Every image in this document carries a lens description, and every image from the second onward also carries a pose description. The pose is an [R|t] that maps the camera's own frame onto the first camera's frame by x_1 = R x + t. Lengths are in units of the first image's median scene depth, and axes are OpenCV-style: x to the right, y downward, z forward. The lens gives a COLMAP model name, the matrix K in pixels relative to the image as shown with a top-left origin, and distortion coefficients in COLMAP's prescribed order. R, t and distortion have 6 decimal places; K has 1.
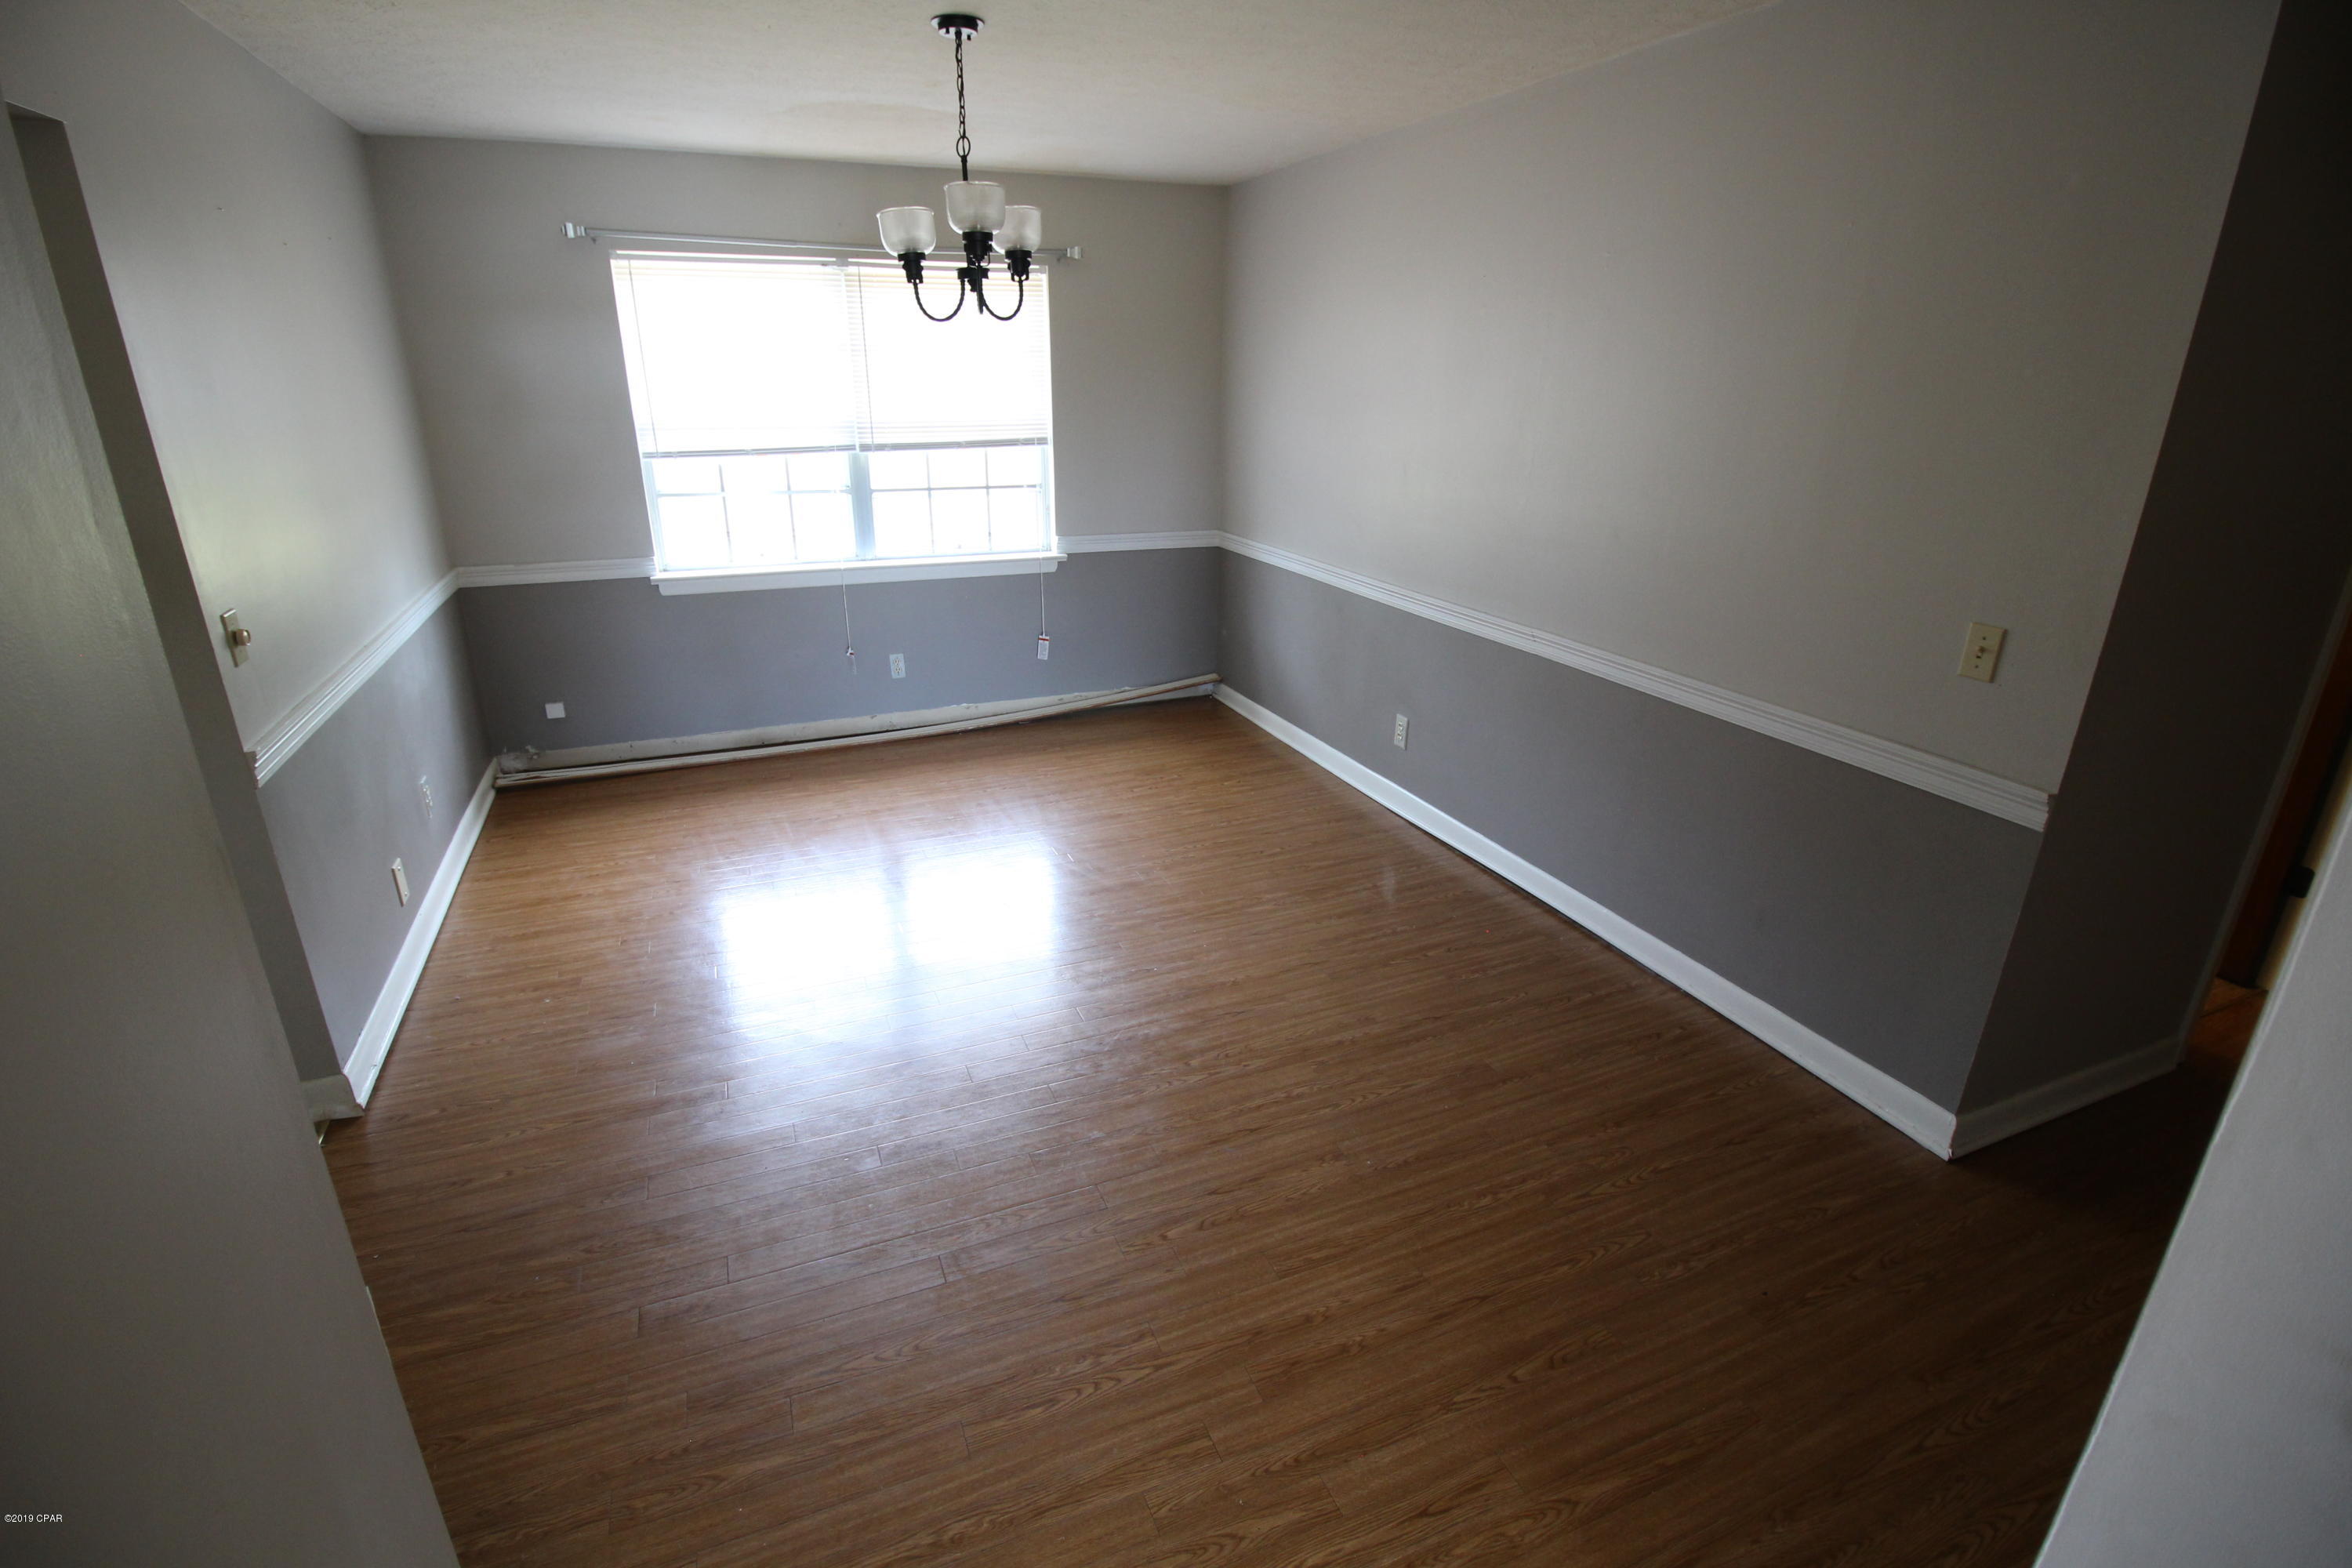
lens RADIAL K [[1095.0, 0, 1157.8], [0, 1095.0, 771.3], [0, 0, 1]] dist [0.003419, -0.015322]
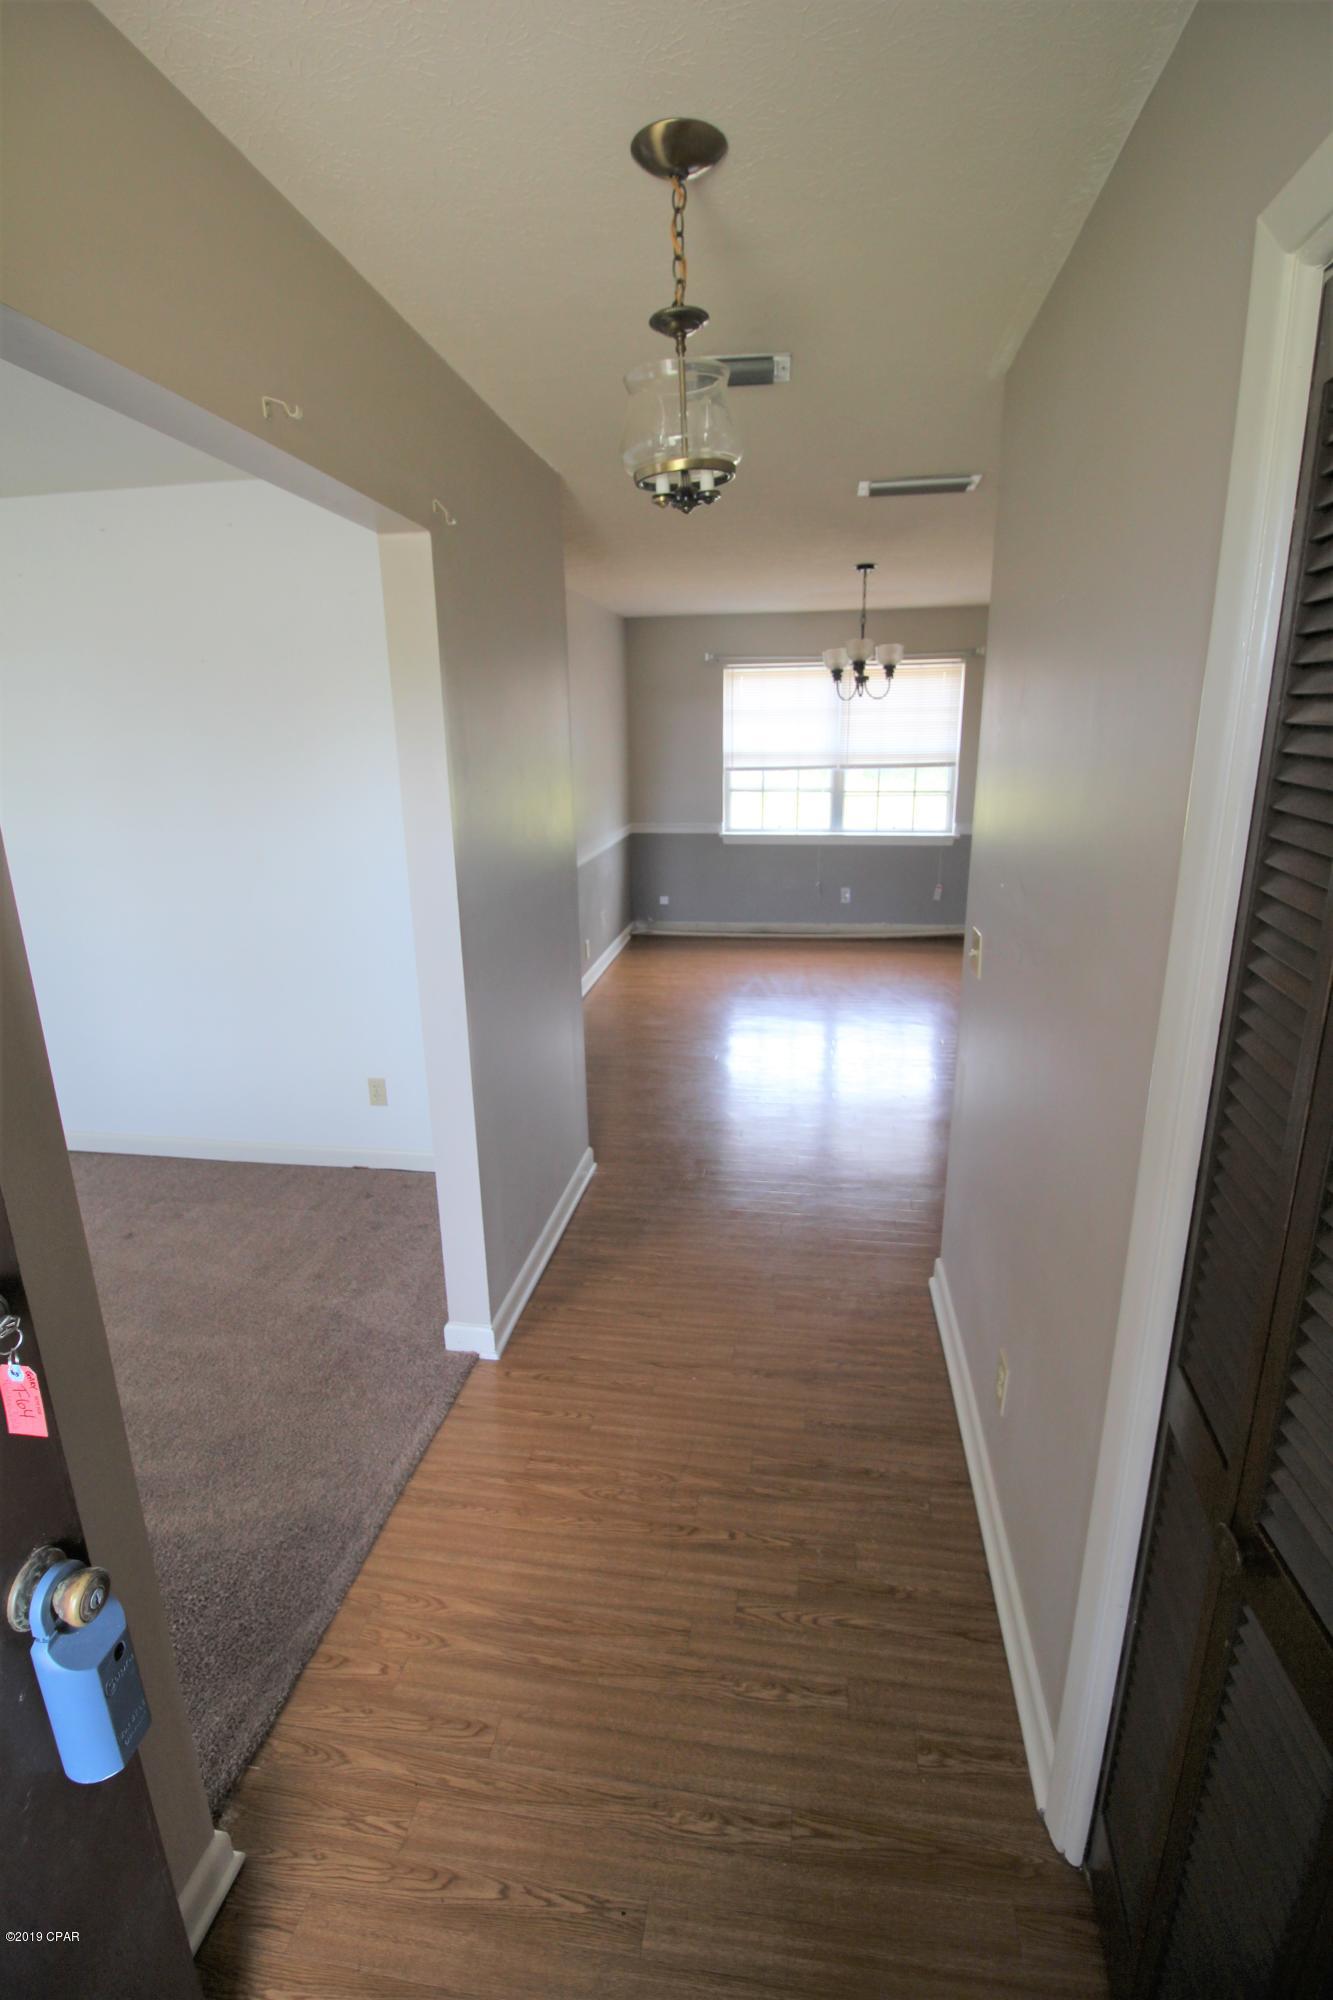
lens RADIAL K [[931.1, 0, 668.4], [0, 931.1, 987.7], [0, 0, 1]] dist [0.003419, -0.015322]
pose [[0.861003, 0.125779, -0.492803, 0.271193], [-0.159892, 0.986751, -0.027507, 0.137199], [0.482814, 0.102479, 0.869706, -0.387488]]
